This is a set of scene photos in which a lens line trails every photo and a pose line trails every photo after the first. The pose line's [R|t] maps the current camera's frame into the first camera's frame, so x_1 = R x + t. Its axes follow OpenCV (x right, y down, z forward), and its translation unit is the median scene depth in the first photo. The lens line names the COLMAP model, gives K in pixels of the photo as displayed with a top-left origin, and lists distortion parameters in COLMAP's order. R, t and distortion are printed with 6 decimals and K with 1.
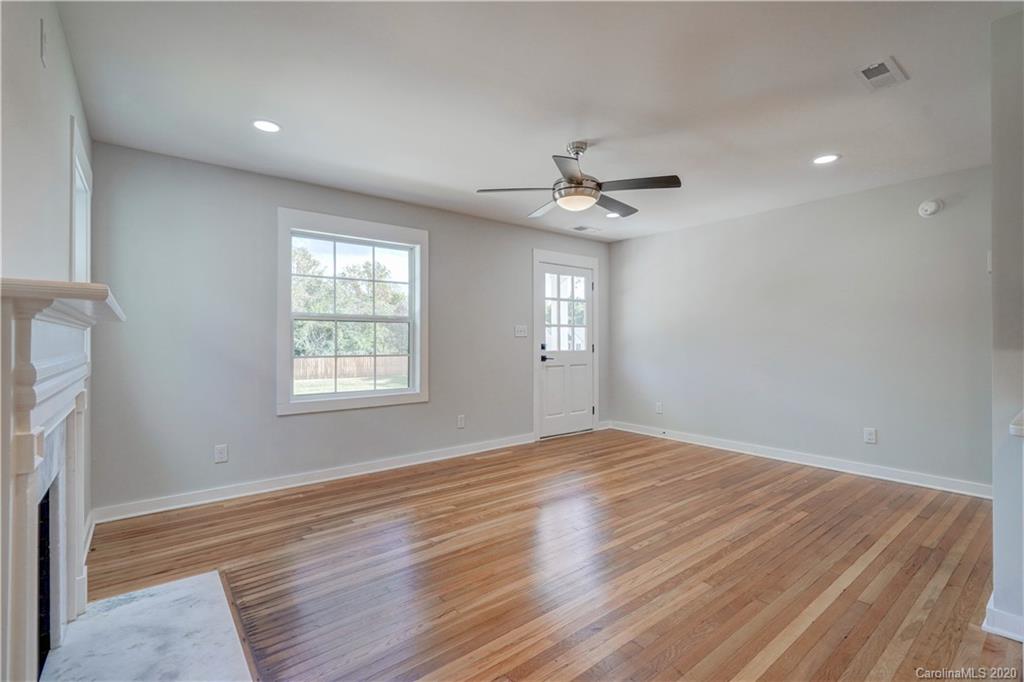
lens RADIAL K [[463.4, 0, 513.4], [0, 463.4, 339.8], [0, 0, 1]] dist [-0.013339, 0.002969]
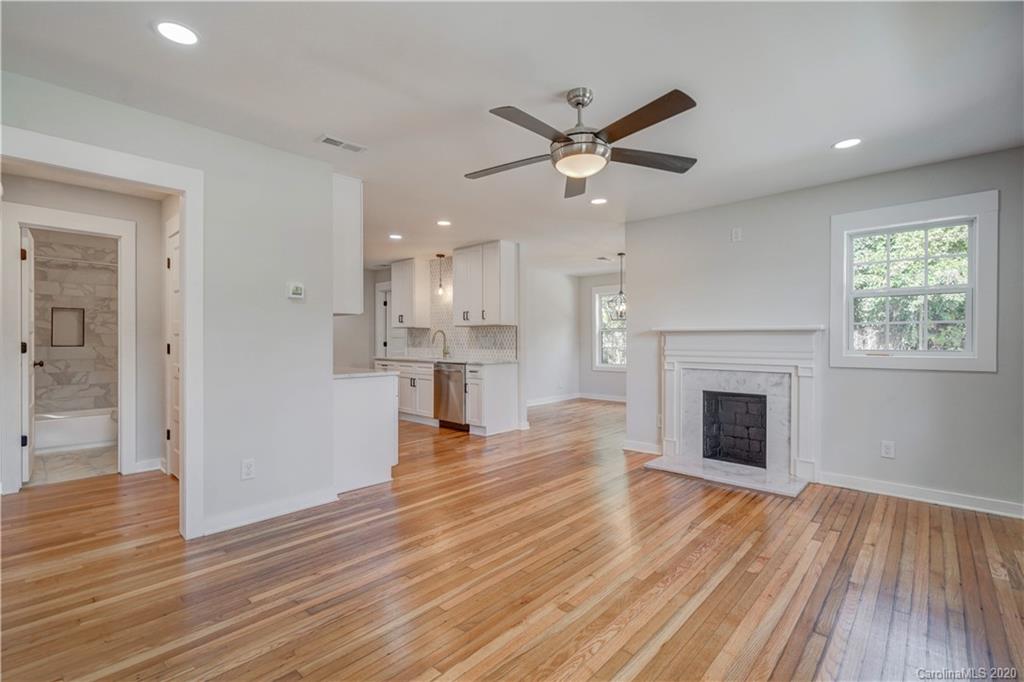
lens RADIAL K [[463.4, 0, 513.3], [0, 463.4, 340.6], [0, 0, 1]] dist [-0.013339, 0.002969]
pose [[-0.988931, 0.001736, -0.148369, 0.252191], [0.001543, 0.999998, 0.001421, -0.001159], [0.148371, 0.001176, -0.988931, 1.213130]]
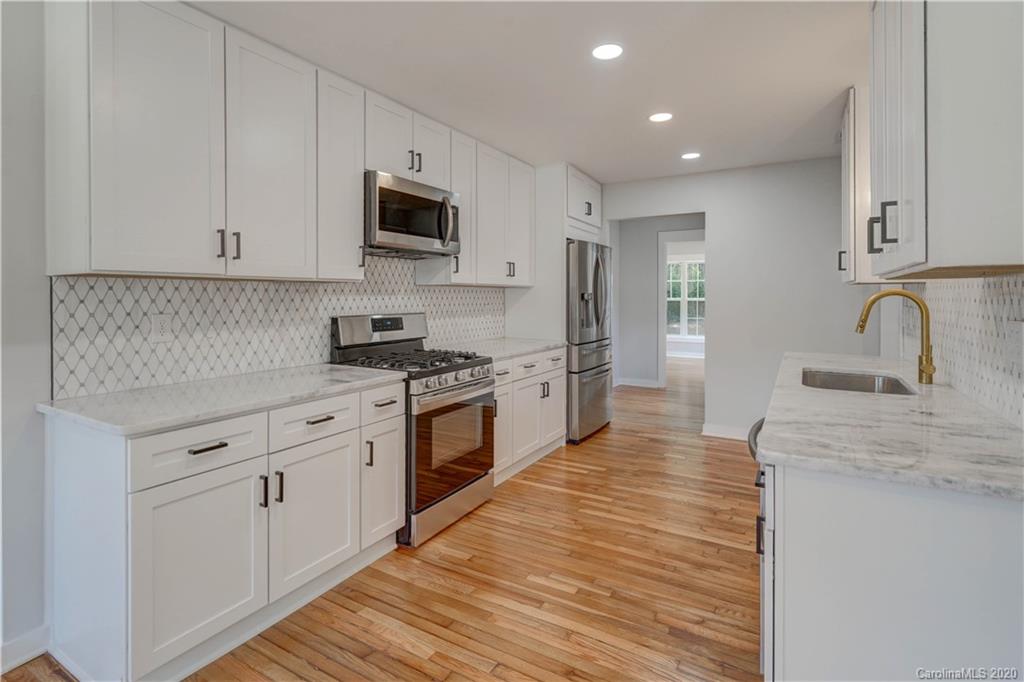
lens RADIAL K [[497.6, 0, 505.8], [0, 497.6, 296.8], [0, 0, 1]] dist [-0.002482, 0.000231]
pose [[-0.351452, -0.001795, 0.936204, -0.067014], [0.001272, 0.999996, 0.002395, -0.030252], [-0.936205, 0.002033, -0.351449, 0.185262]]
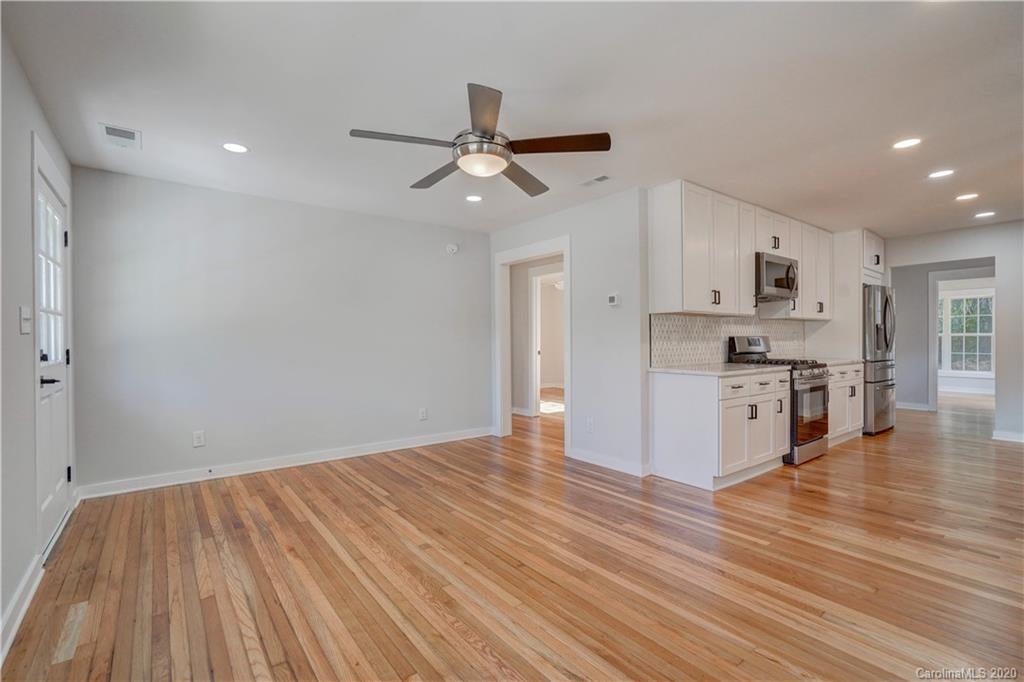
lens RADIAL K [[463.4, 0, 504.2], [0, 463.4, 339.0], [0, 0, 1]] dist [-0.013339, 0.002969]
pose [[0.031659, -0.001568, 0.999498, -0.452196], [0.004109, 0.999991, 0.001439, -0.000799], [-0.999490, 0.004061, 0.031665, 0.648618]]
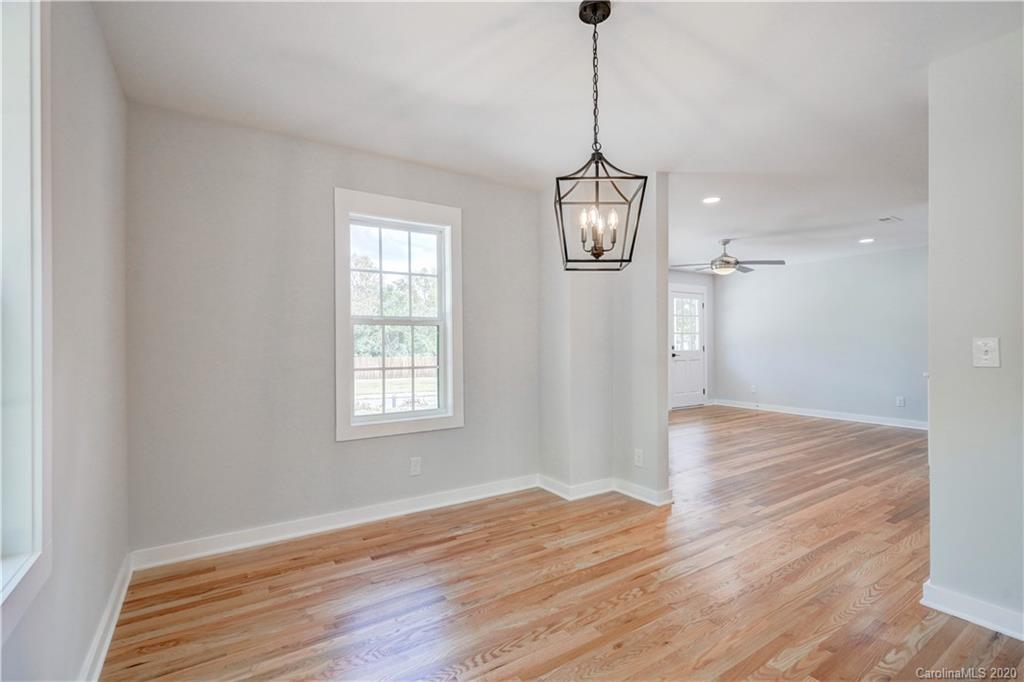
lens RADIAL K [[463.4, 0, 510.7], [0, 463.4, 341.3], [0, 0, 1]] dist [-0.013339, 0.002969]
pose [[0.994608, -0.005524, -0.103561, -0.369683], [0.005394, 0.999984, -0.001535, -0.007236], [0.103567, 0.000968, 0.994622, -0.663077]]
